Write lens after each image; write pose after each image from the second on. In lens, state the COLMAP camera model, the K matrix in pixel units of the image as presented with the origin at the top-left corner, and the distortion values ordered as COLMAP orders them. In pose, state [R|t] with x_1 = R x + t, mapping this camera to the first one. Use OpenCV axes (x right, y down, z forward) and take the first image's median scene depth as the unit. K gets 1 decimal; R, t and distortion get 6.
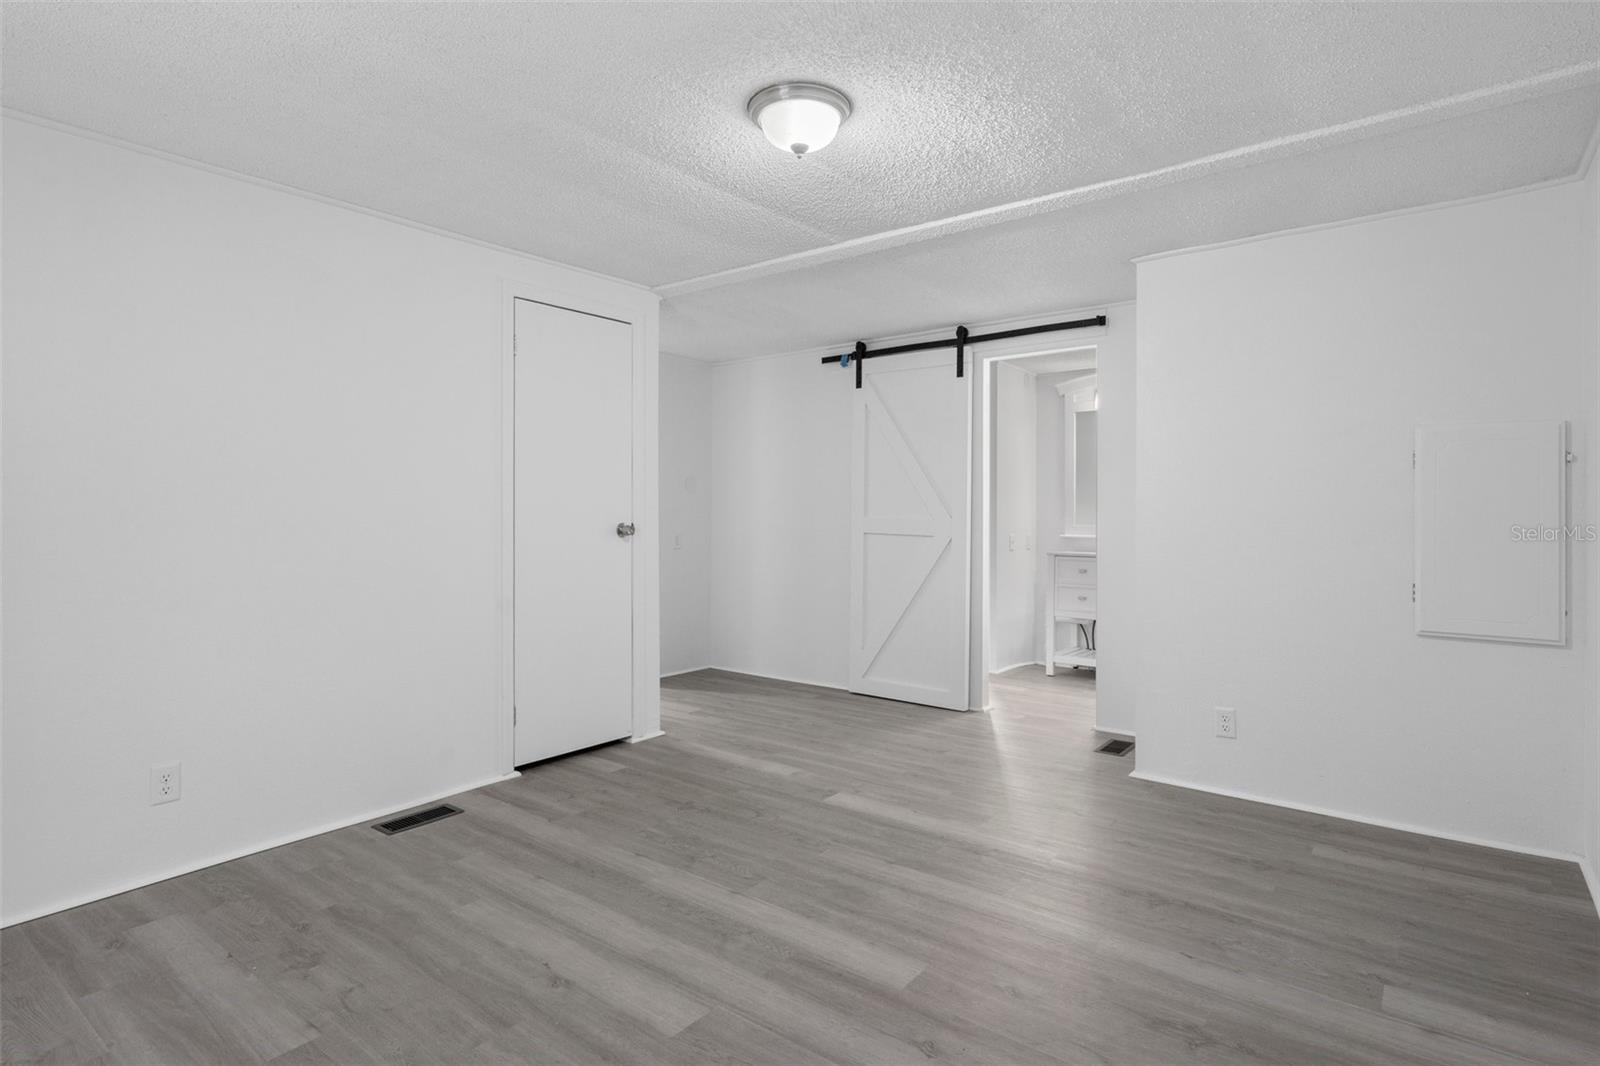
lens RADIAL K [[831.0, 0, 796.4], [0, 831.0, 507.1], [0, 0, 1]] dist [0.003466, 0.001426]
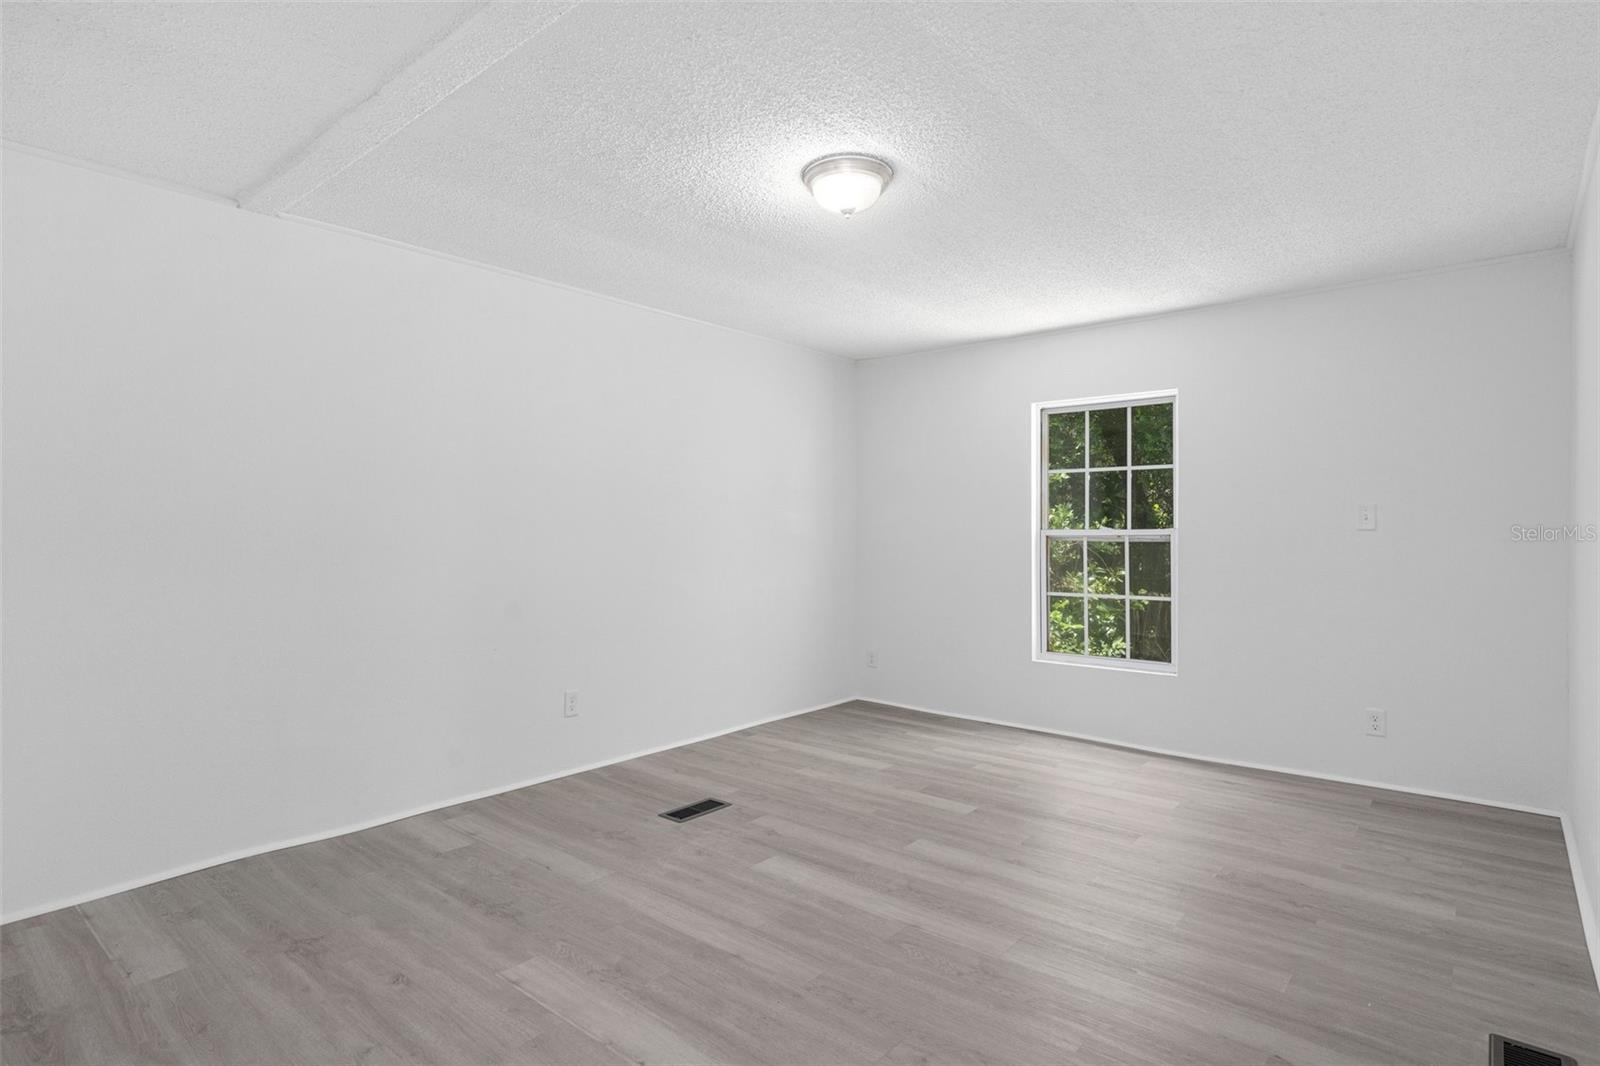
lens RADIAL K [[831.0, 0, 796.4], [0, 831.0, 507.1], [0, 0, 1]] dist [0.003466, 0.001426]
pose [[-0.998877, -0.000383, 0.047376, 0.017857], [-0.001993, 0.999422, -0.033939, 0.015959], [-0.047336, -0.033996, -0.998300, 2.062657]]
